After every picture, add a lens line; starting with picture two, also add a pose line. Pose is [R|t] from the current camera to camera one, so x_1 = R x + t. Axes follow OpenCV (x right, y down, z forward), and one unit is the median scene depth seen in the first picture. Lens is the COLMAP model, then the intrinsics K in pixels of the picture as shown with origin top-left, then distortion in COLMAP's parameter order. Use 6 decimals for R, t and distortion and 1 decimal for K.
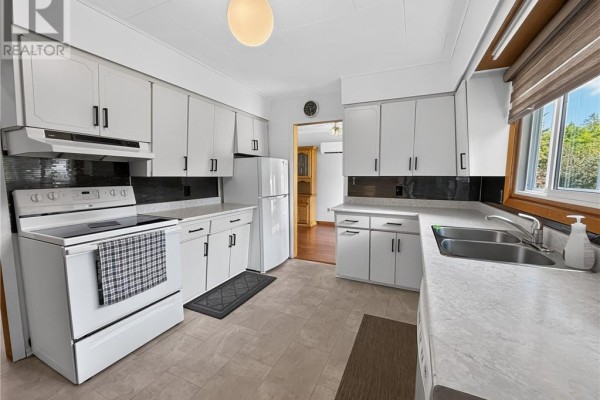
lens RADIAL K [[245.8, 0, 300.0], [0, 245.8, 200.0], [0, 0, 1]] dist [-0.000266, 0.000154]
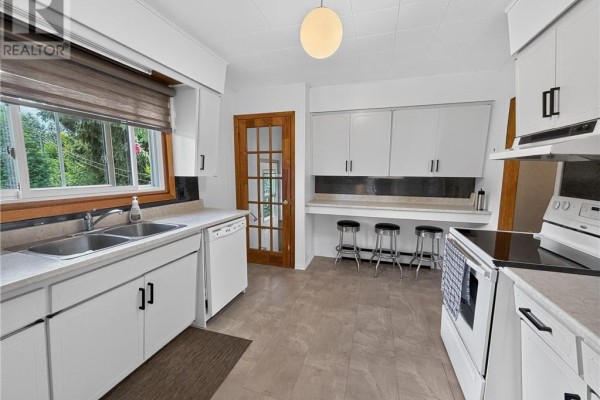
lens RADIAL K [[245.8, 0, 300.0], [0, 245.8, 200.0], [0, 0, 1]] dist [-0.000266, 0.000154]
pose [[-0.992371, 0.006824, -0.123100, 0.021498], [-0.019697, 0.976868, 0.212934, -0.182888], [0.121706, 0.213734, -0.969281, 1.564731]]
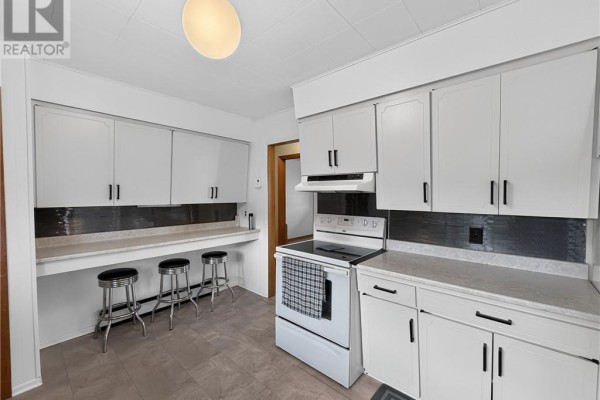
lens RADIAL K [[245.8, 0, 300.0], [0, 245.8, 200.0], [0, 0, 1]] dist [-0.000266, 0.000154]
pose [[-0.286891, 0.018394, -0.957787, 0.365359], [-0.096883, 0.994132, 0.048111, -0.164617], [0.953052, 0.106596, -0.283425, 1.122174]]
